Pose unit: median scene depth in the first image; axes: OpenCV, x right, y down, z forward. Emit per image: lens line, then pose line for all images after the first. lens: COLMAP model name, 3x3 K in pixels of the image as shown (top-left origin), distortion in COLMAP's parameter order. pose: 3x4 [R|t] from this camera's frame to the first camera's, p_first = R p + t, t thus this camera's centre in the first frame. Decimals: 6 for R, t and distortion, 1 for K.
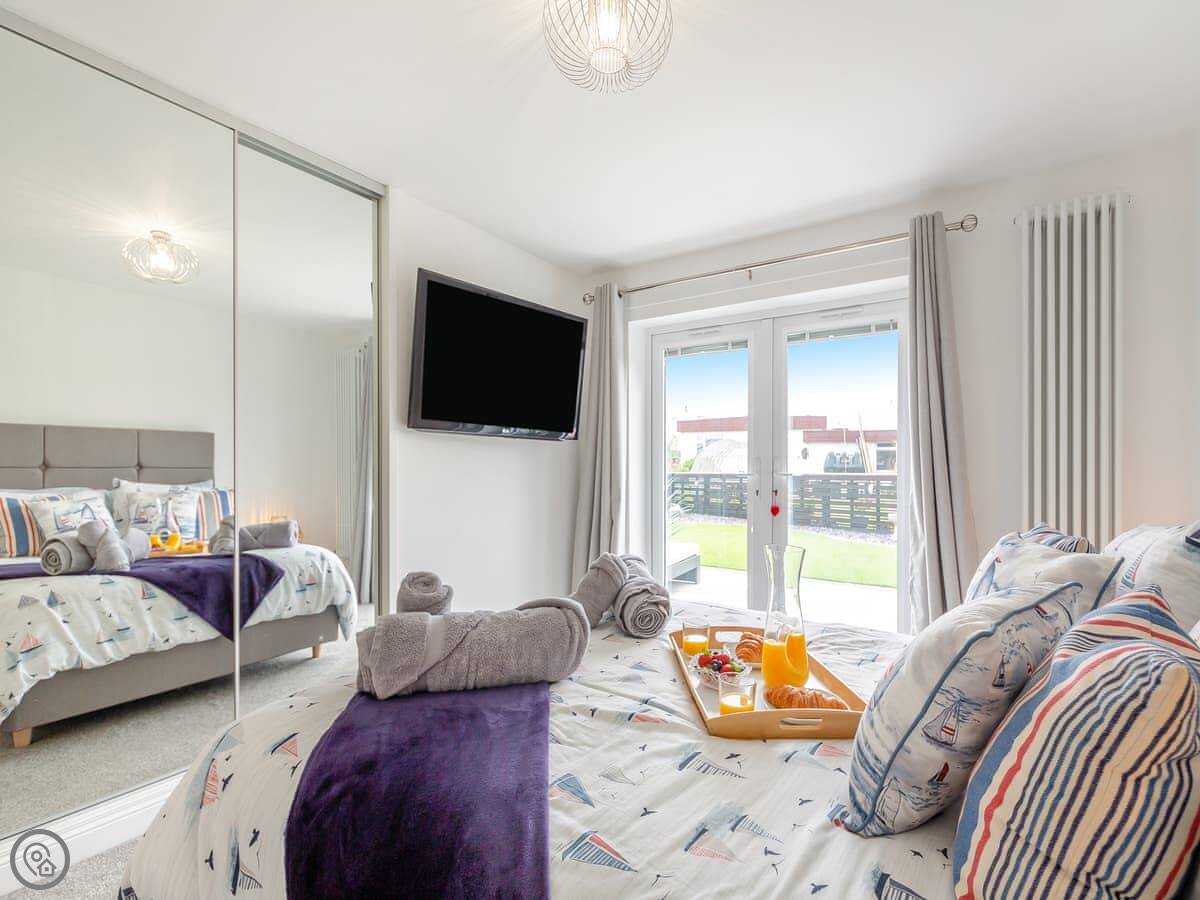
lens RADIAL K [[572.6, 0, 602.6], [0, 572.6, 471.1], [0, 0, 1]] dist [-0.001171, -0.000232]
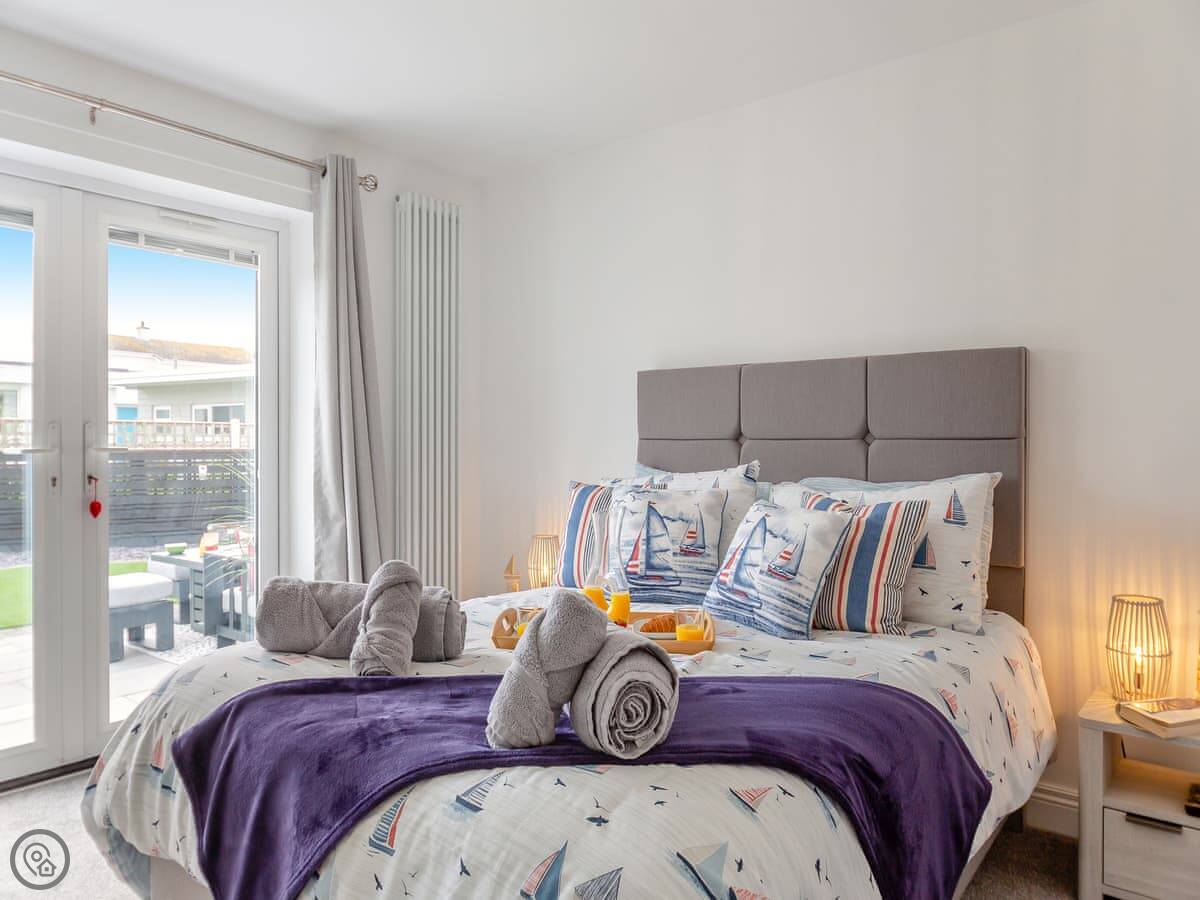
lens RADIAL K [[922.3, 0, 600.0], [0, 922.3, 450.0], [0, 0, 1]] dist [-0.001022, -0.001193]
pose [[0.033615, -0.010073, 0.999384, -1.749995], [0.003299, 0.999945, 0.009968, -0.004490], [-0.999429, 0.002962, 0.033646, 1.122430]]
